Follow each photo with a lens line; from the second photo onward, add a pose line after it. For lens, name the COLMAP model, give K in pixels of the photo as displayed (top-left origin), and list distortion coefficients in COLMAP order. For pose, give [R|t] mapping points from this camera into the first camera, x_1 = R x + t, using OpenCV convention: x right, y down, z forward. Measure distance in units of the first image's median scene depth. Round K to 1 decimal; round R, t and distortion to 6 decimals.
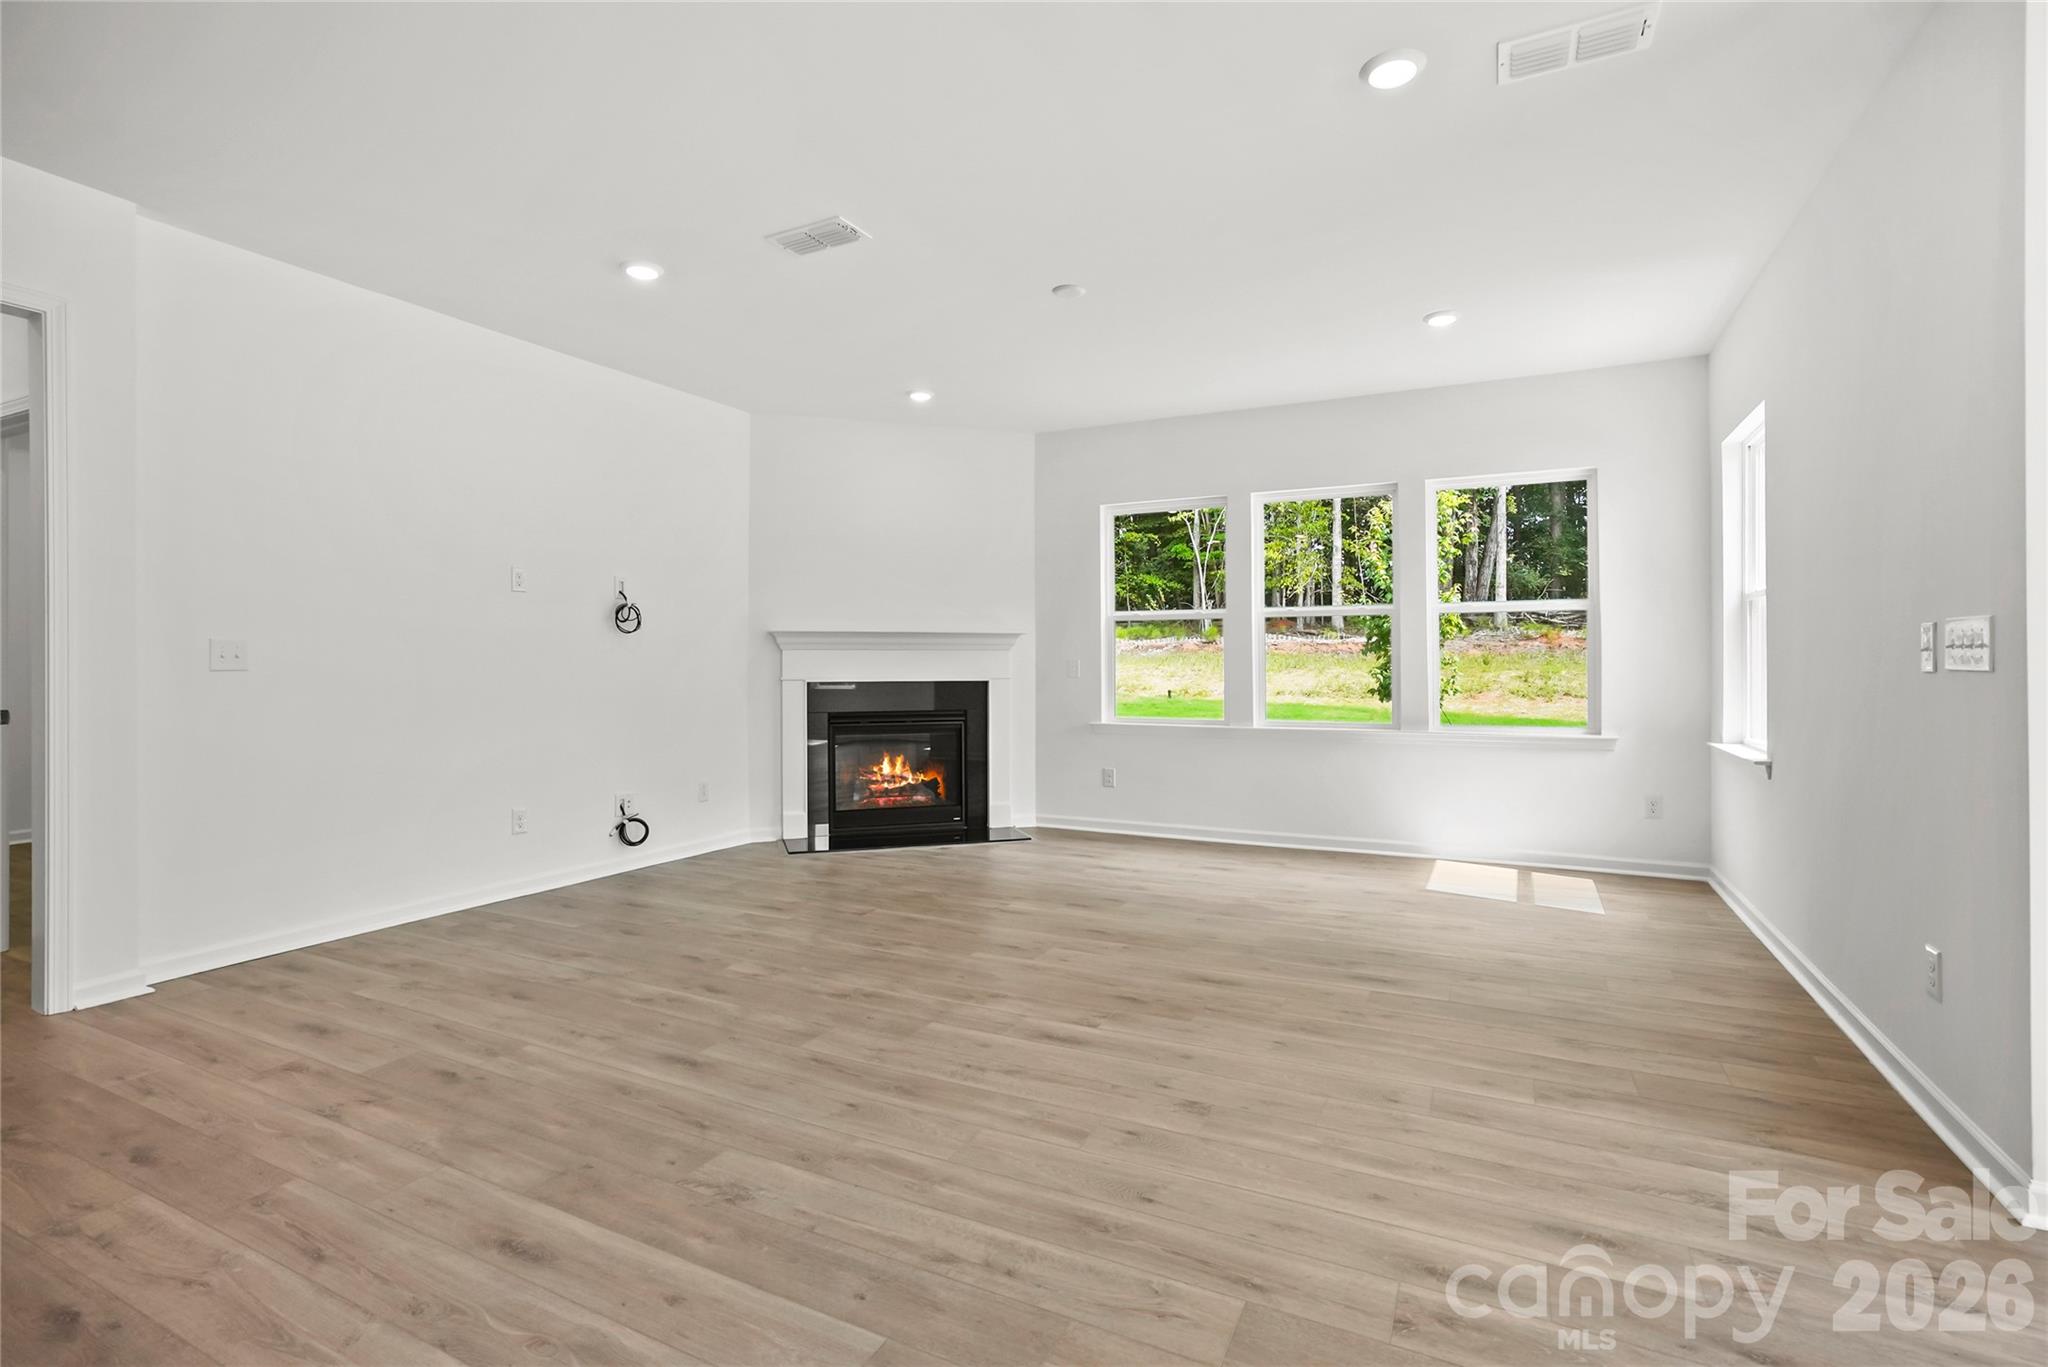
lens RADIAL K [[952.7, 0, 1028.0], [0, 952.7, 675.2], [0, 0, 1]] dist [-0.026982, 0.007069]
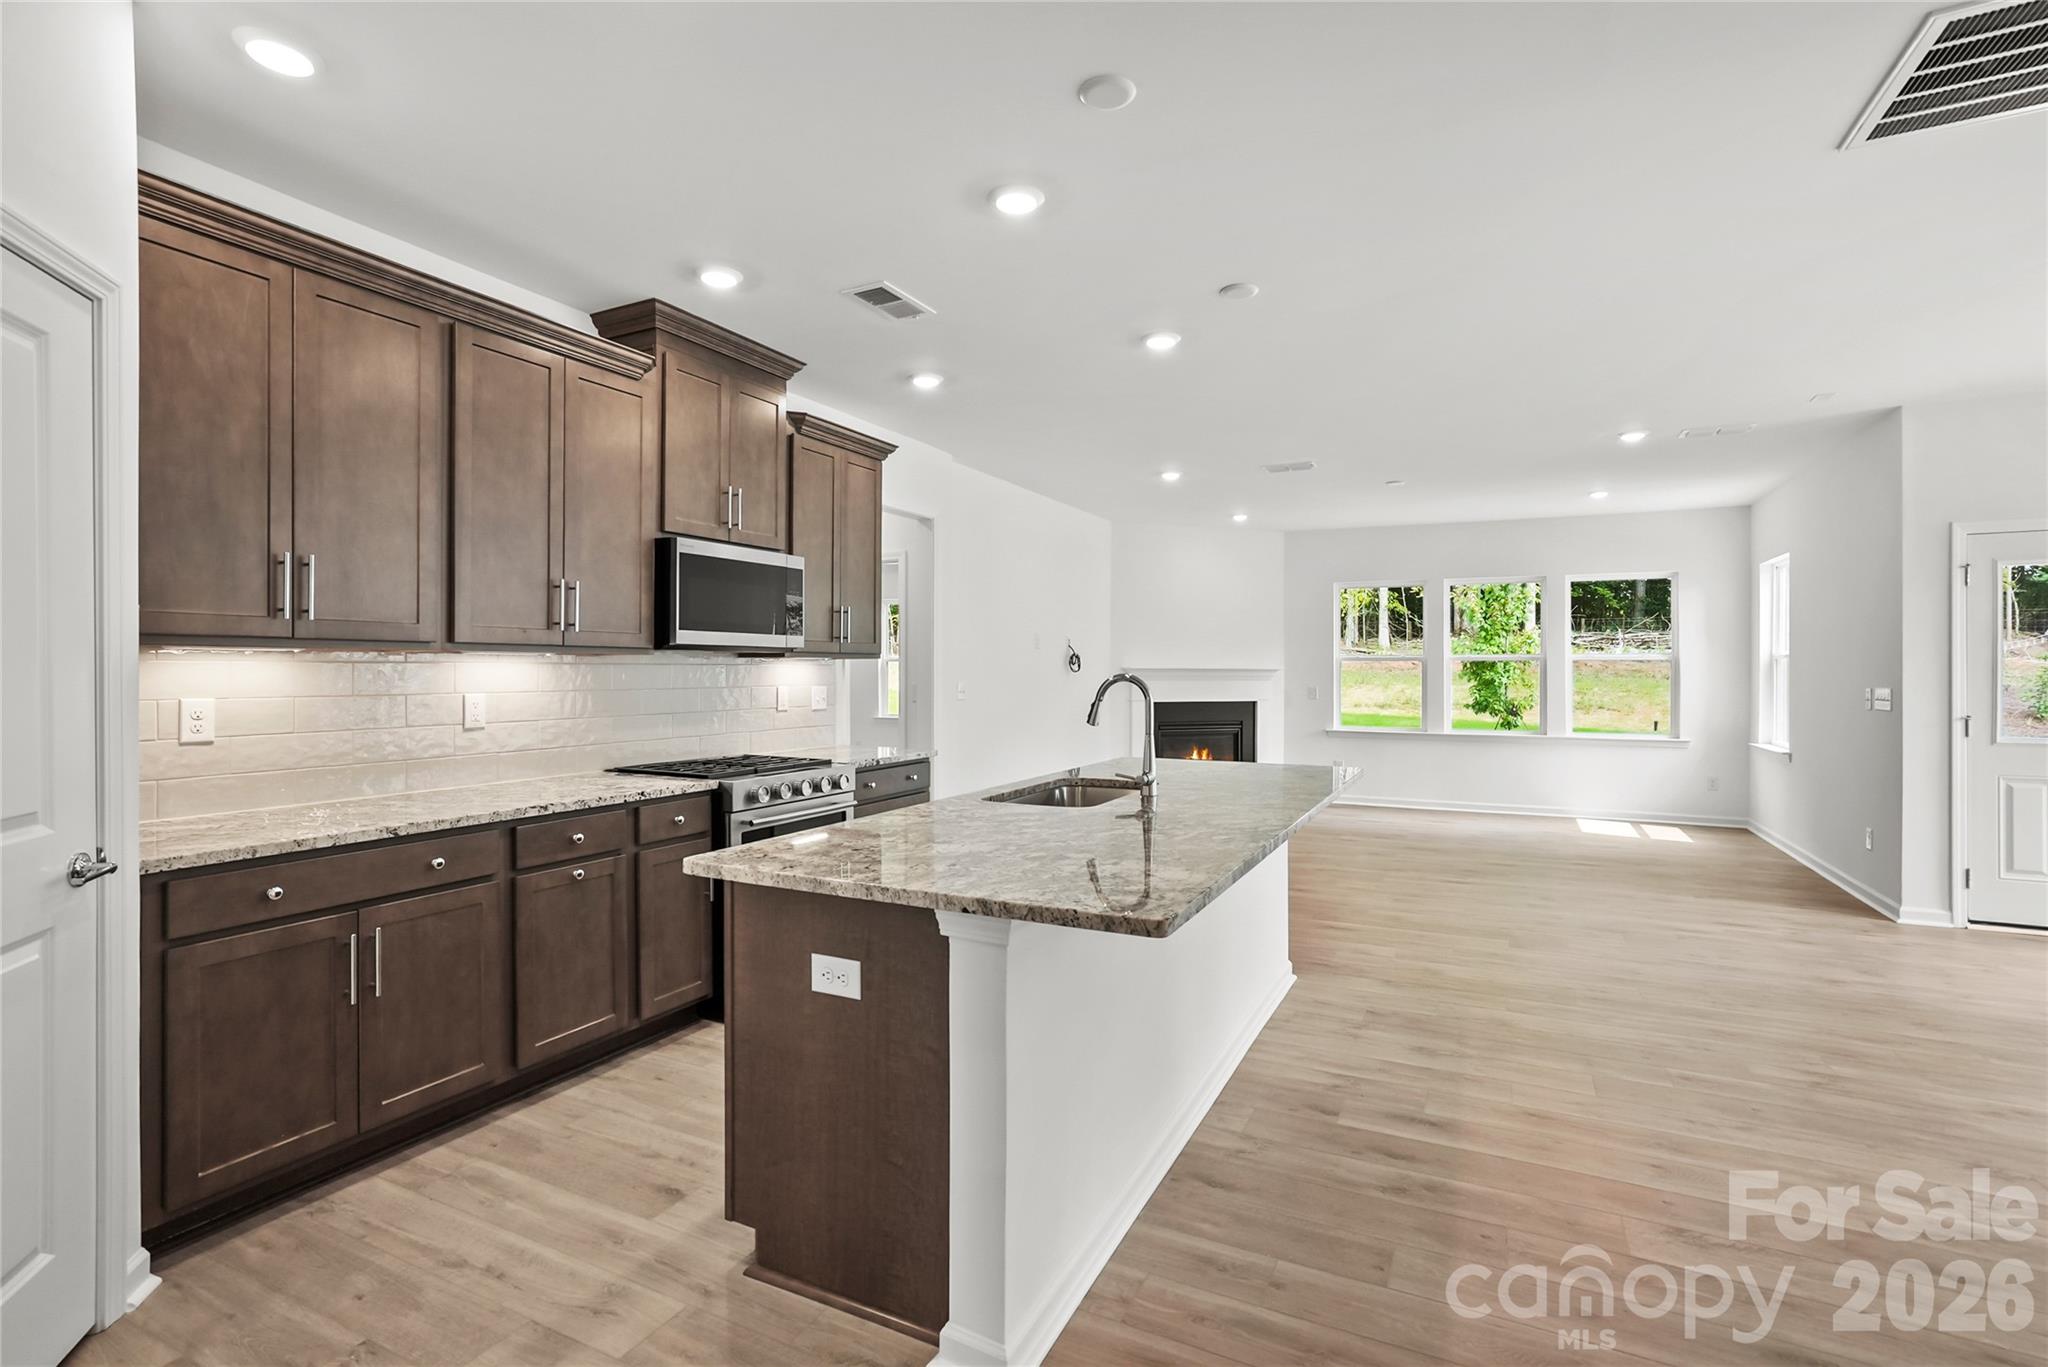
lens RADIAL K [[952.7, 0, 1007.9], [0, 952.7, 669.1], [0, 0, 1]] dist [-0.026982, 0.007069]
pose [[0.999952, 0.003052, -0.009309, -0.557601], [-0.003172, 0.999912, -0.012886, -0.031857], [0.009269, 0.012915, 0.999874, -0.650698]]
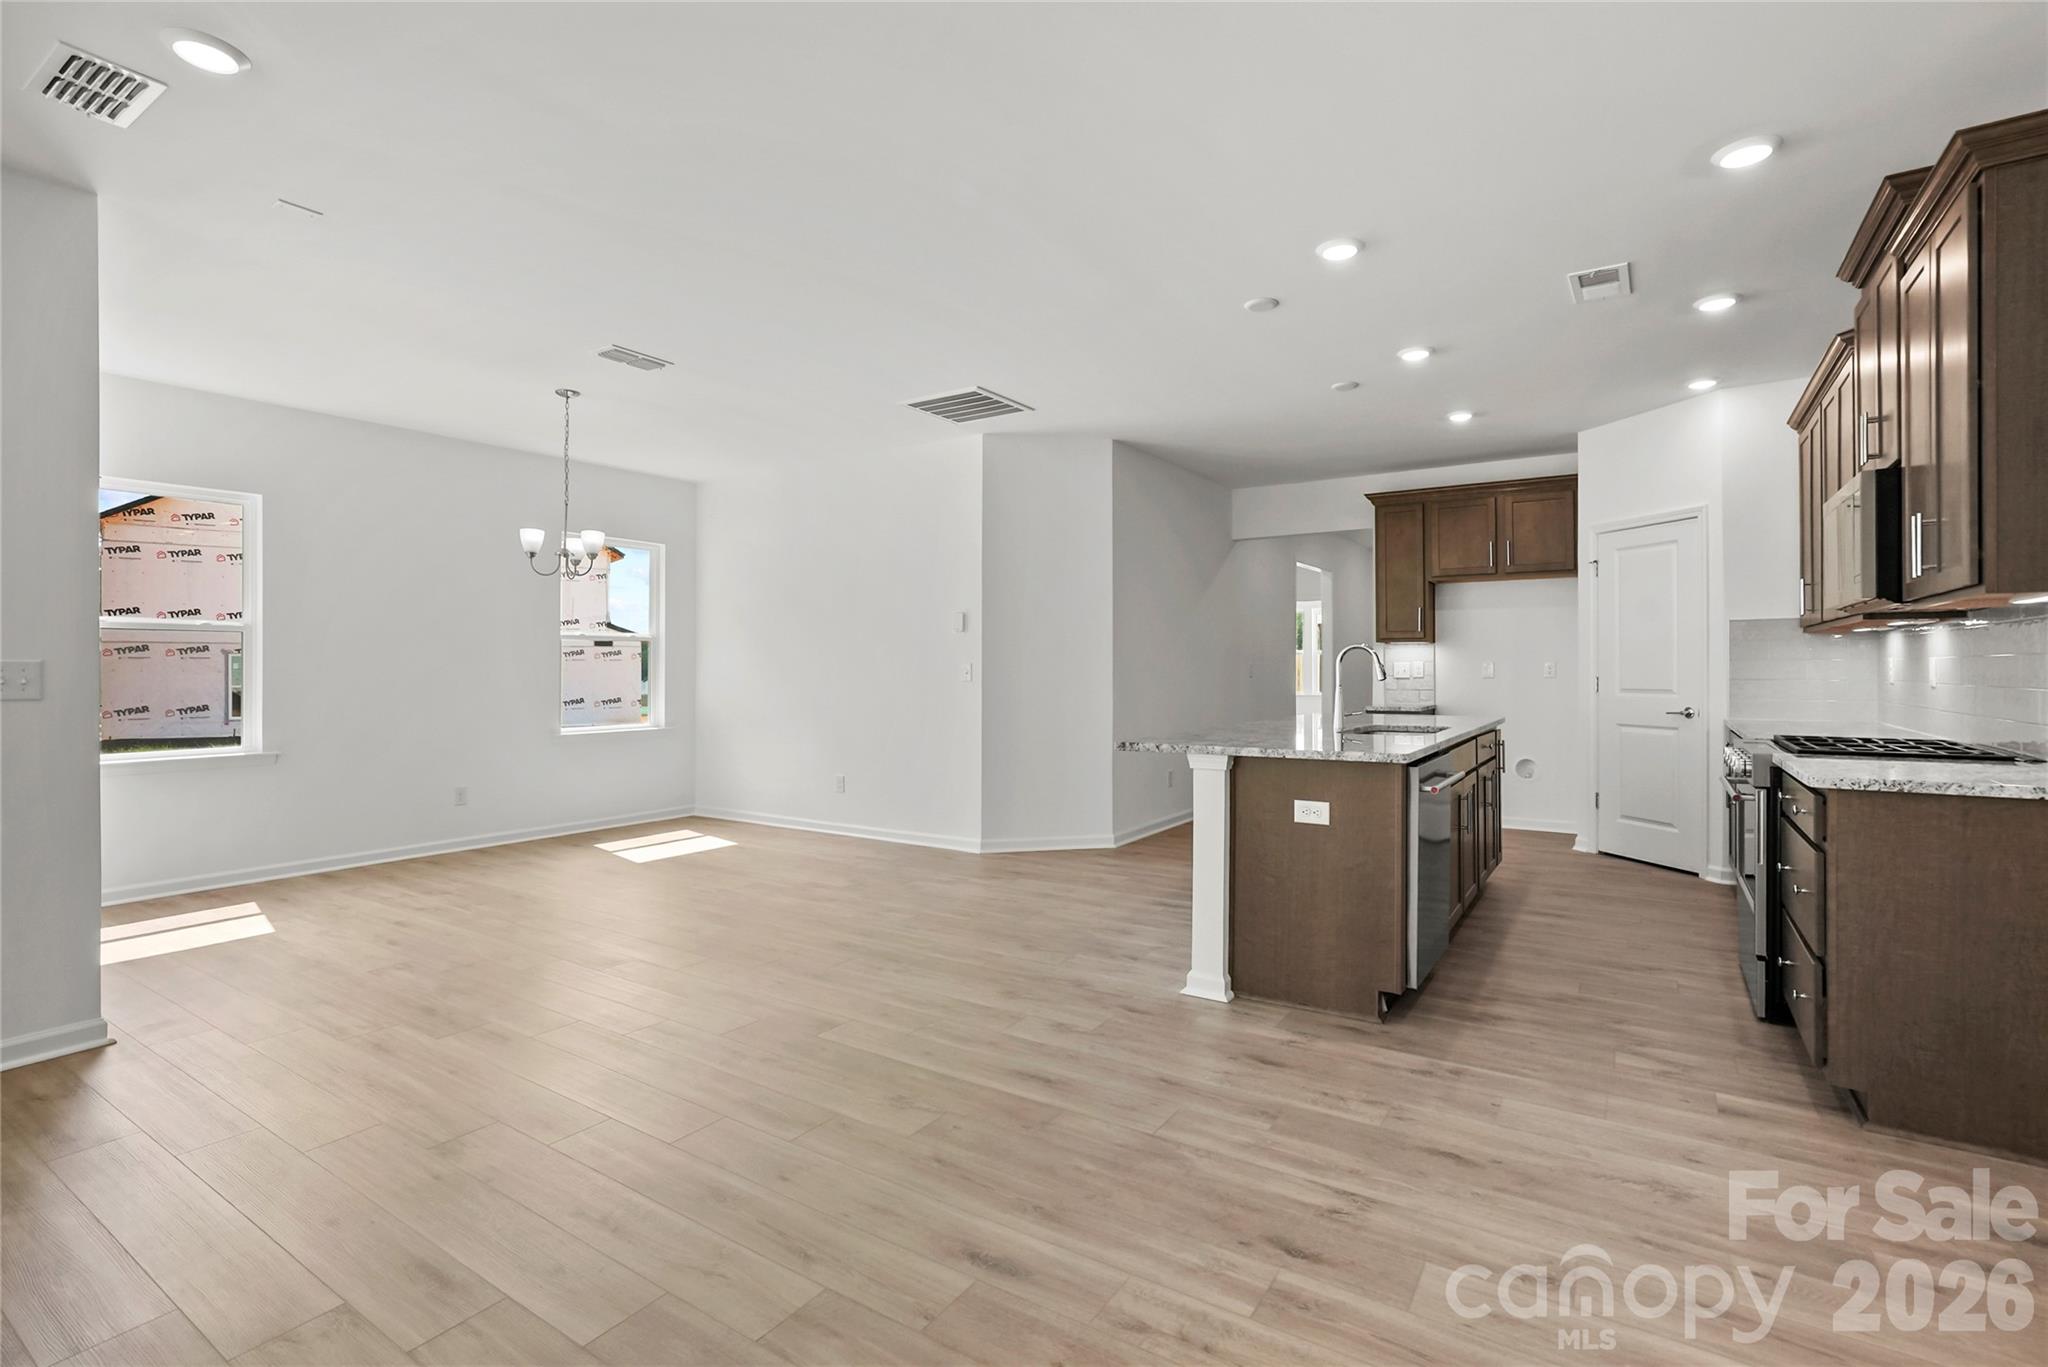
lens RADIAL K [[952.7, 0, 1019.8], [0, 952.7, 658.4], [0, 0, 1]] dist [-0.026982, 0.007069]
pose [[-0.993099, 0.004164, 0.117205, -0.266725], [0.004235, 0.999991, 0.000357, -0.024344], [-0.117202, 0.000851, -0.993108, 0.962240]]
